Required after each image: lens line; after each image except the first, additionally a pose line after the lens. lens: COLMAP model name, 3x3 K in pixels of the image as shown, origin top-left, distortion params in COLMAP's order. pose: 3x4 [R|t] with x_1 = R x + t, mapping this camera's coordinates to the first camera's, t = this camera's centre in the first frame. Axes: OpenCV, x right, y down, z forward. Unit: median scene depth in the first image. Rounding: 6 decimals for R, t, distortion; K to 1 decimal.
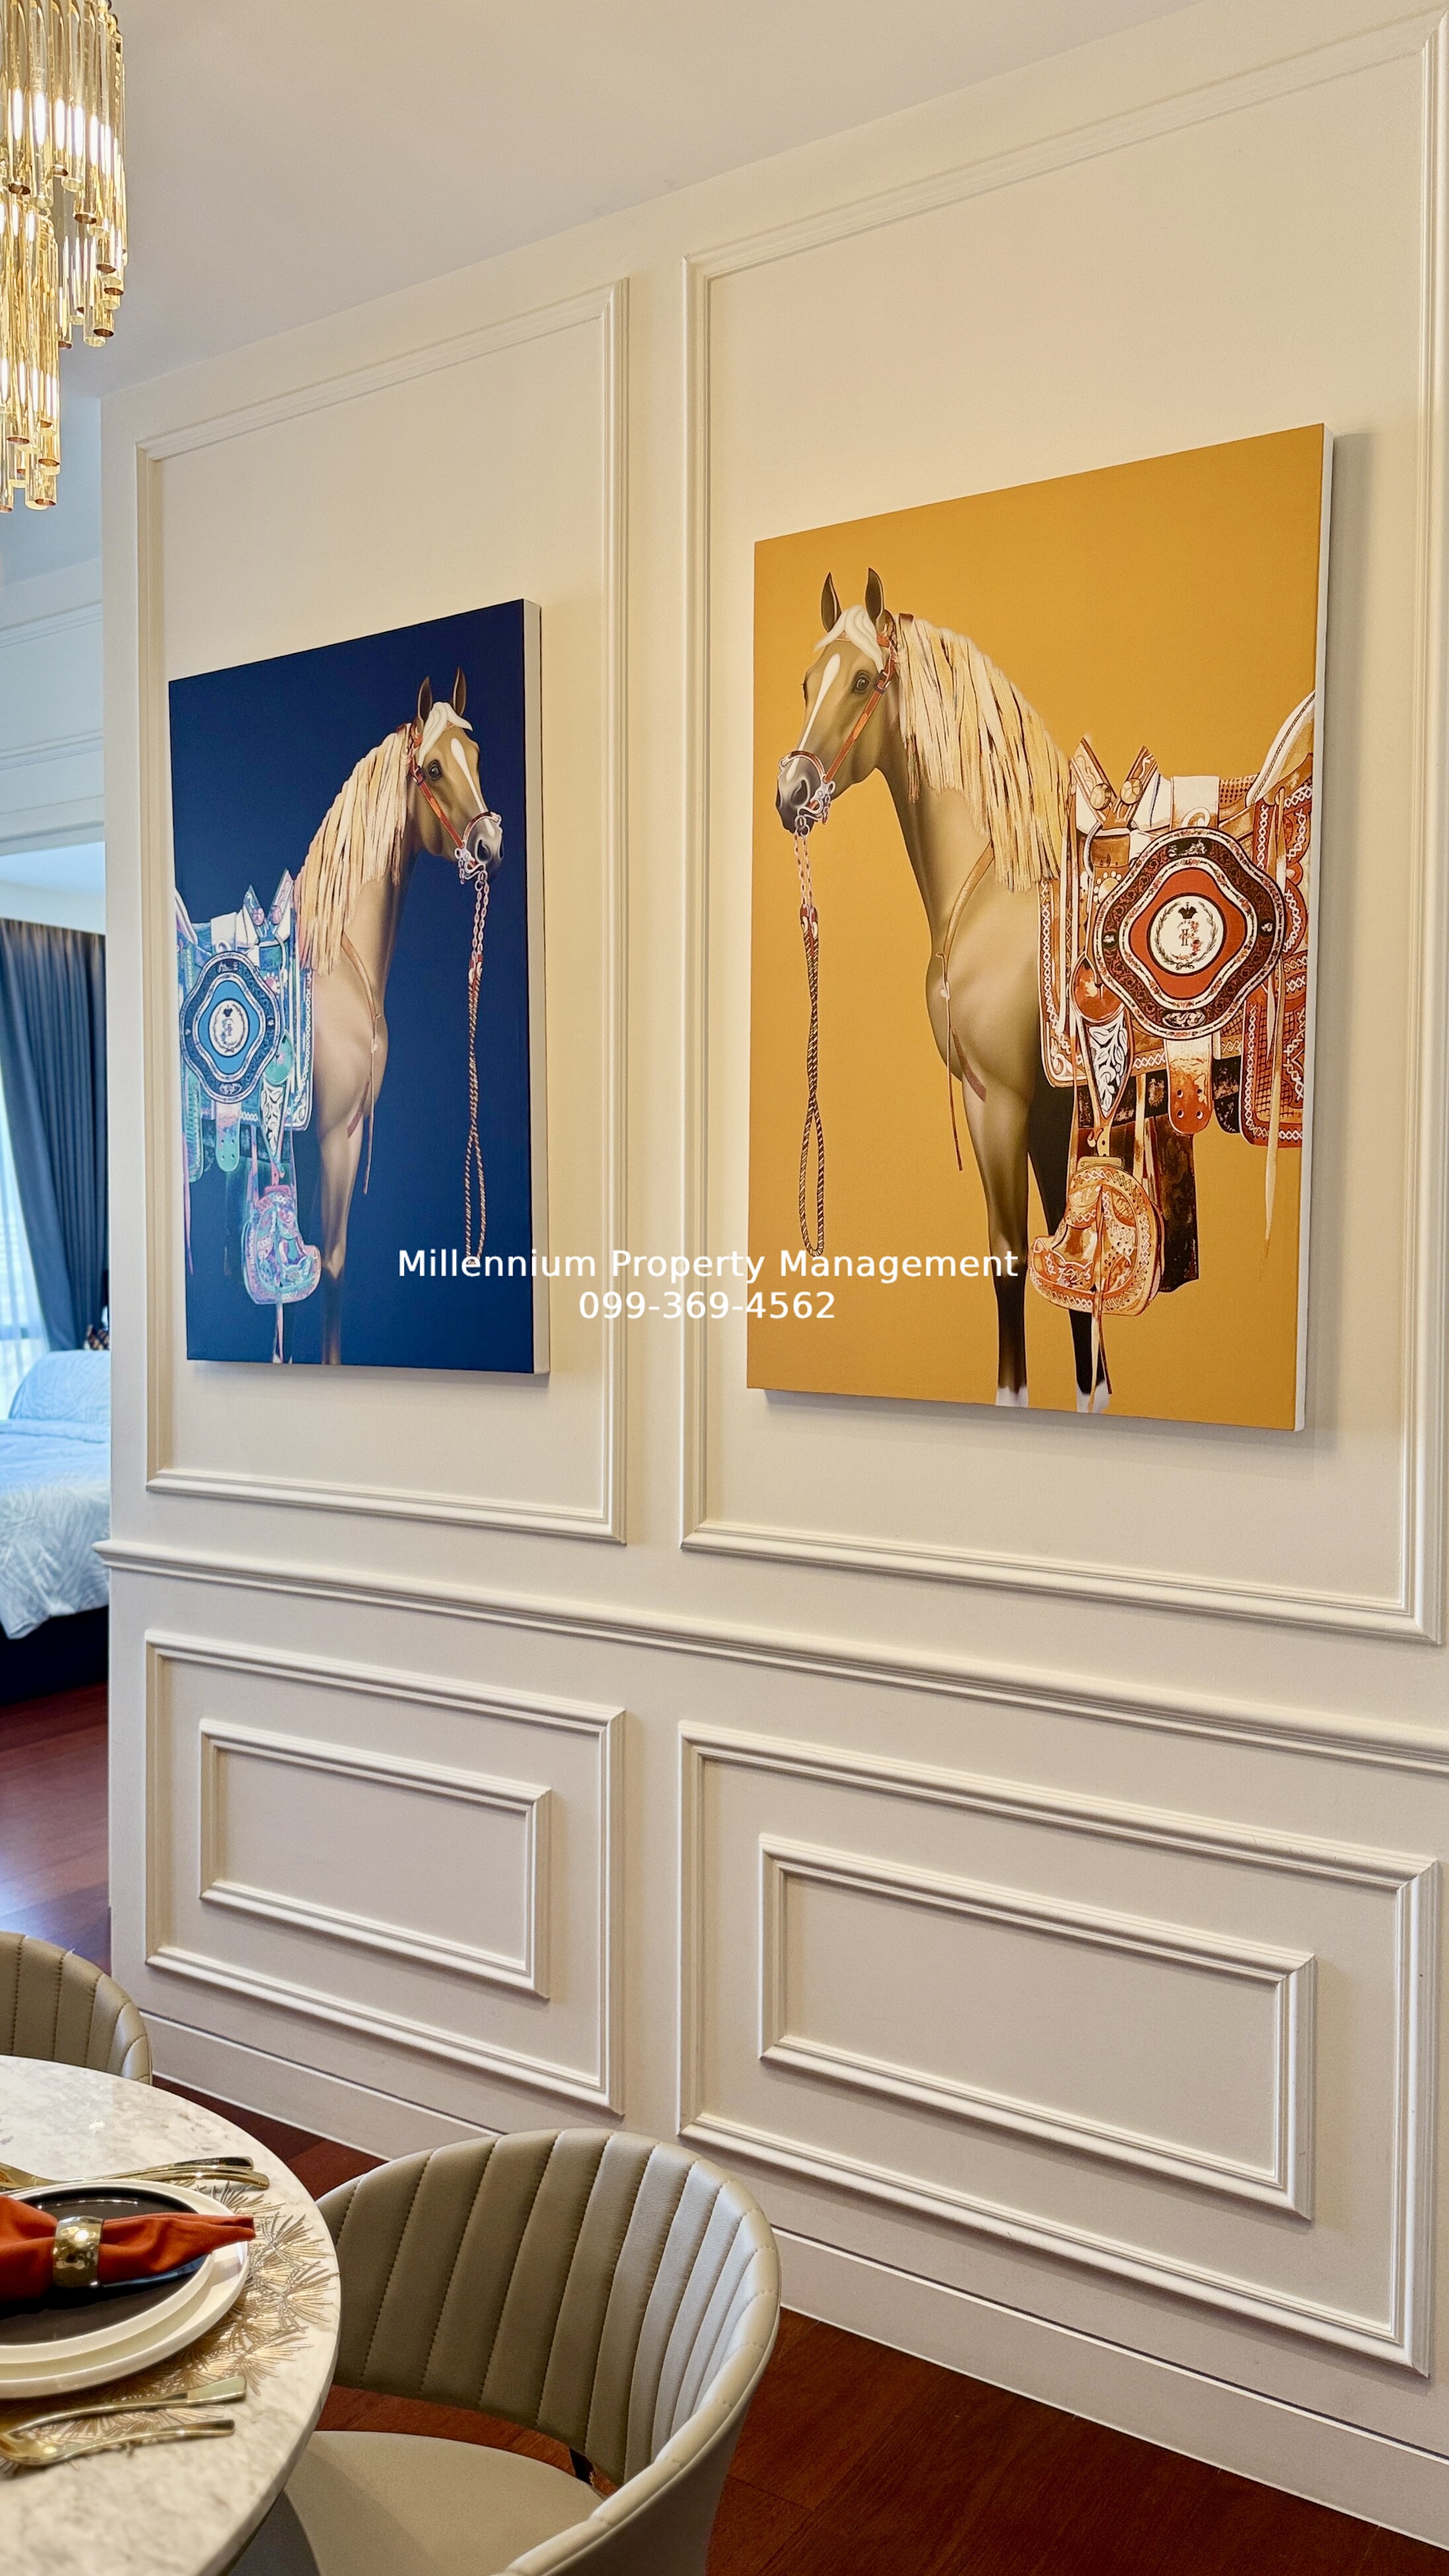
lens RADIAL K [[2045.4, 0, 671.8], [0, 2045.4, 1282.1], [0, 0, 1]] dist [0.105806, -0.008634]
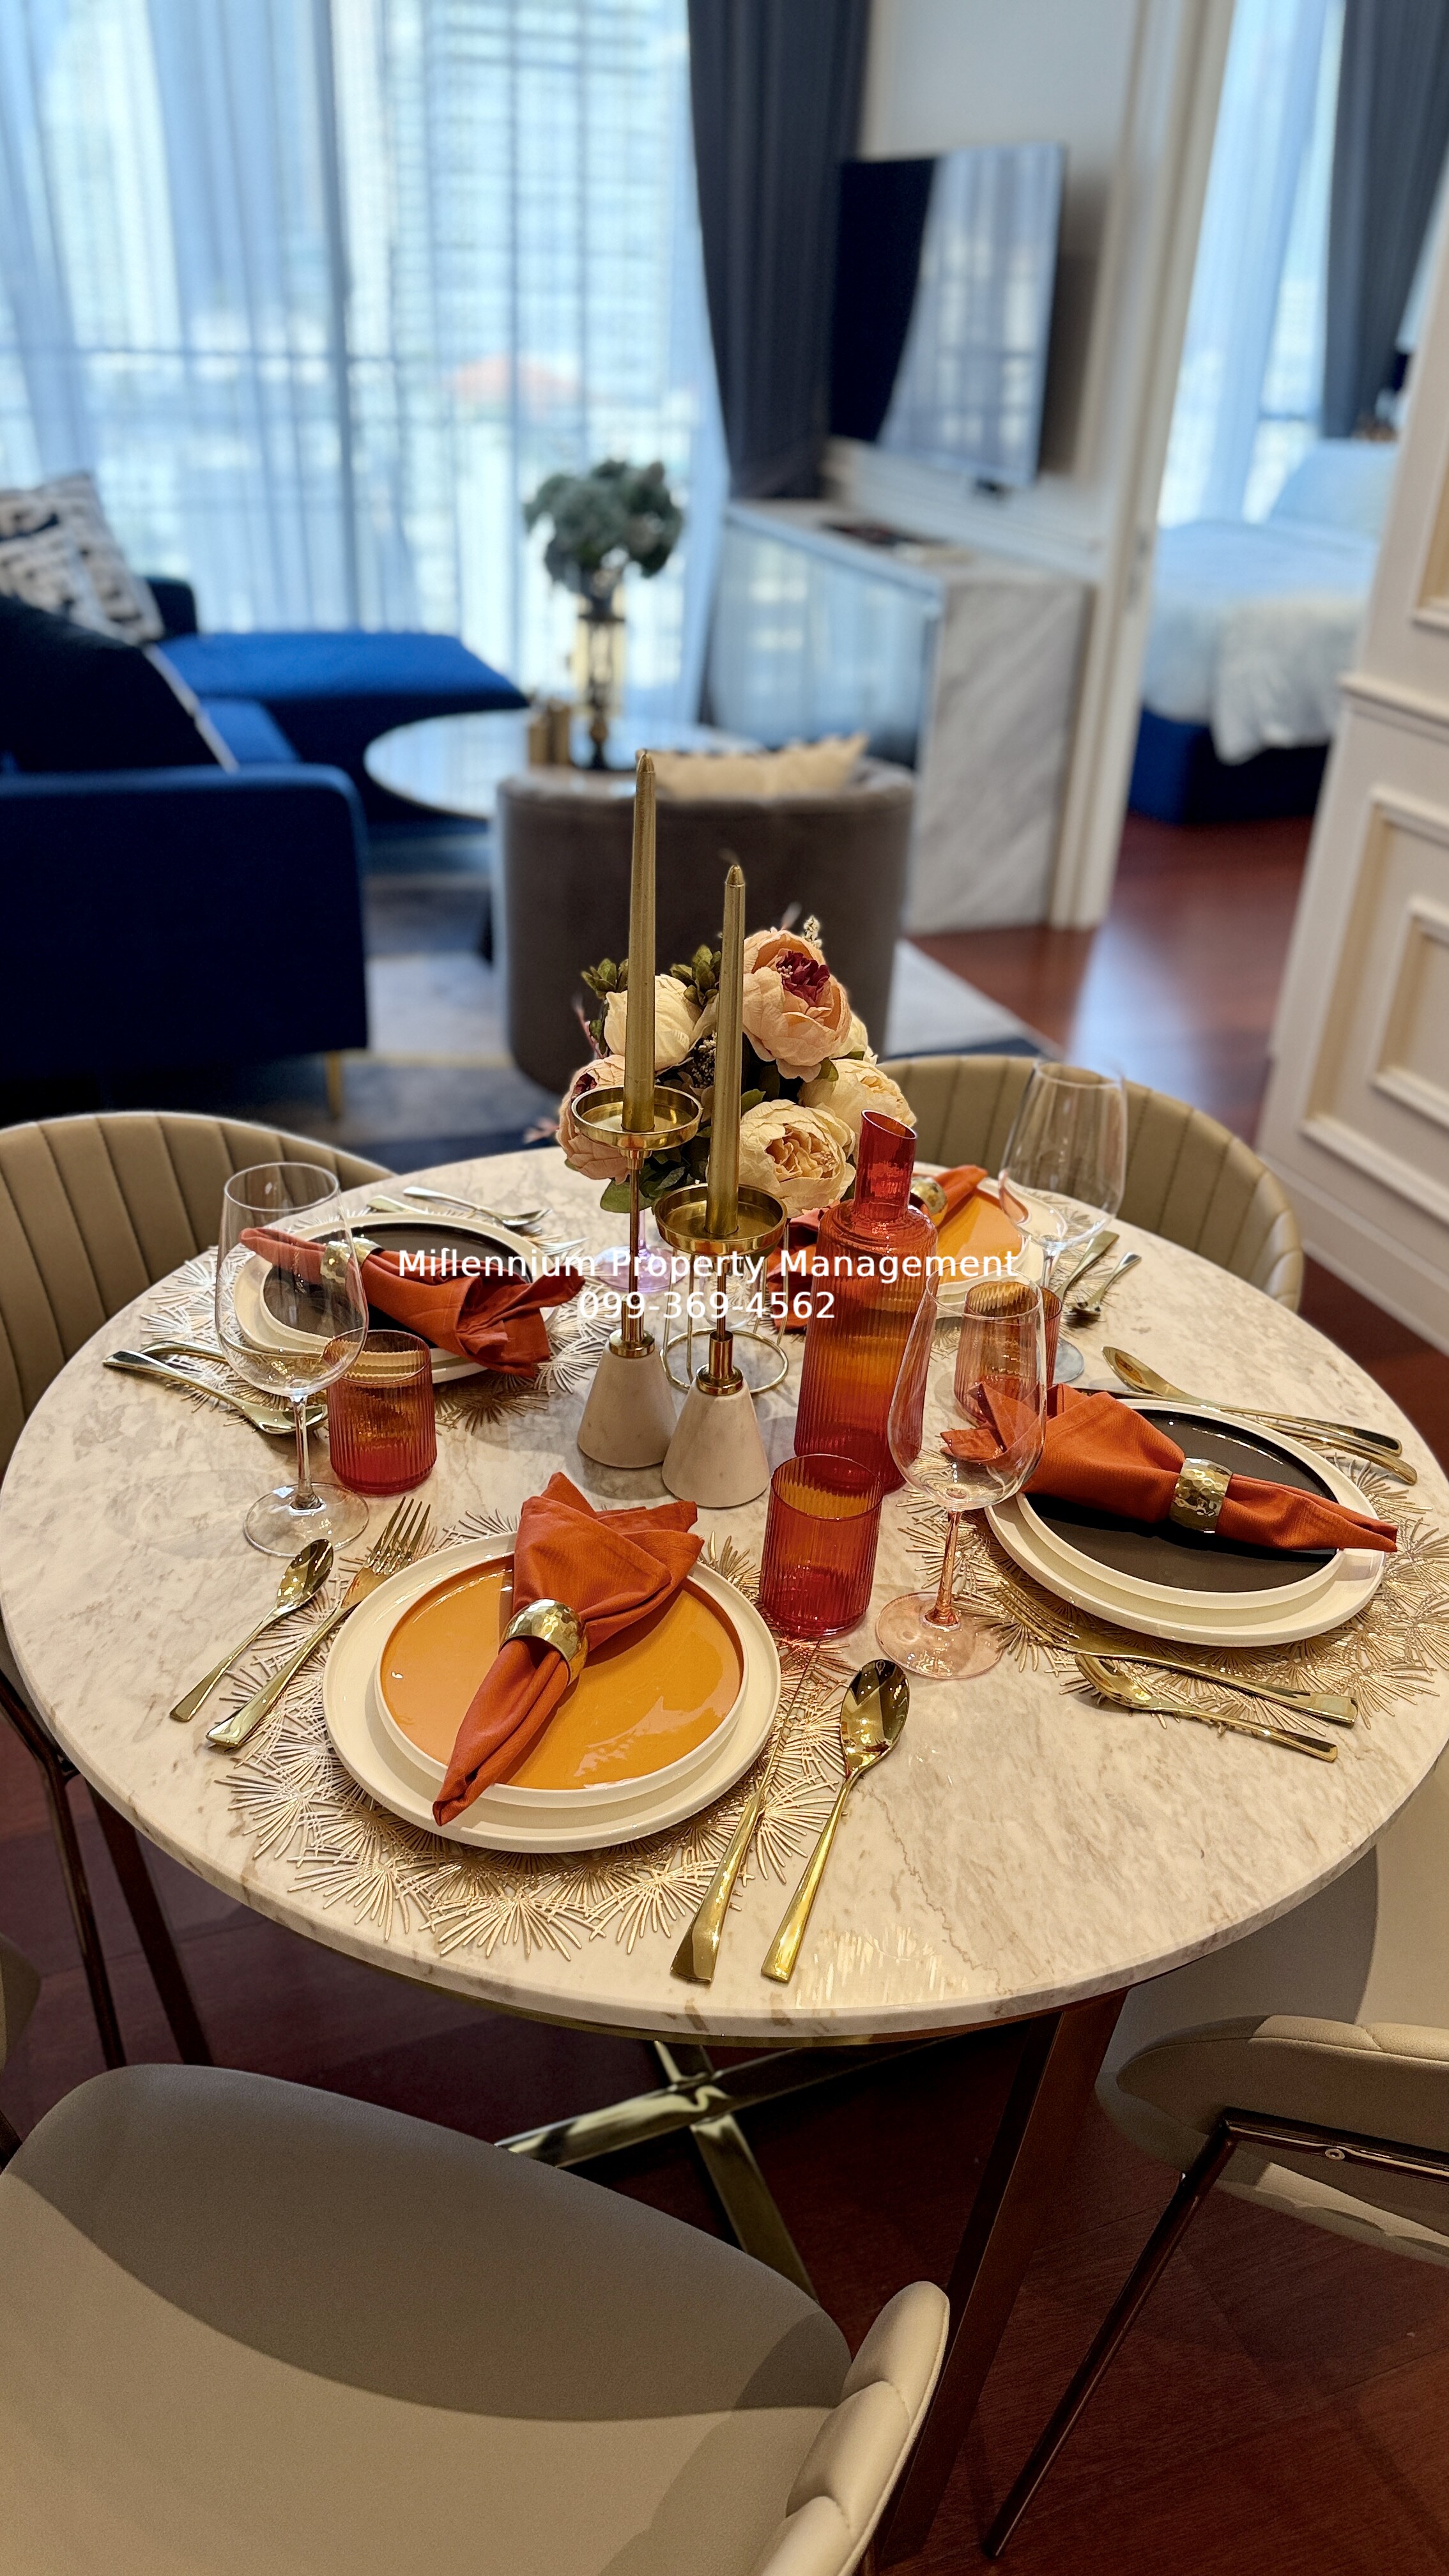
lens RADIAL K [[1759.5, 0, 667.3], [0, 1759.5, 1286.6], [0, 0, 1]] dist [-0.009410, -0.004550]
pose [[0.819703, 0.317339, -0.476848, -0.134383], [-0.064351, 0.878251, 0.473851, 0.035501], [0.569163, -0.357731, 0.740325, 0.332812]]
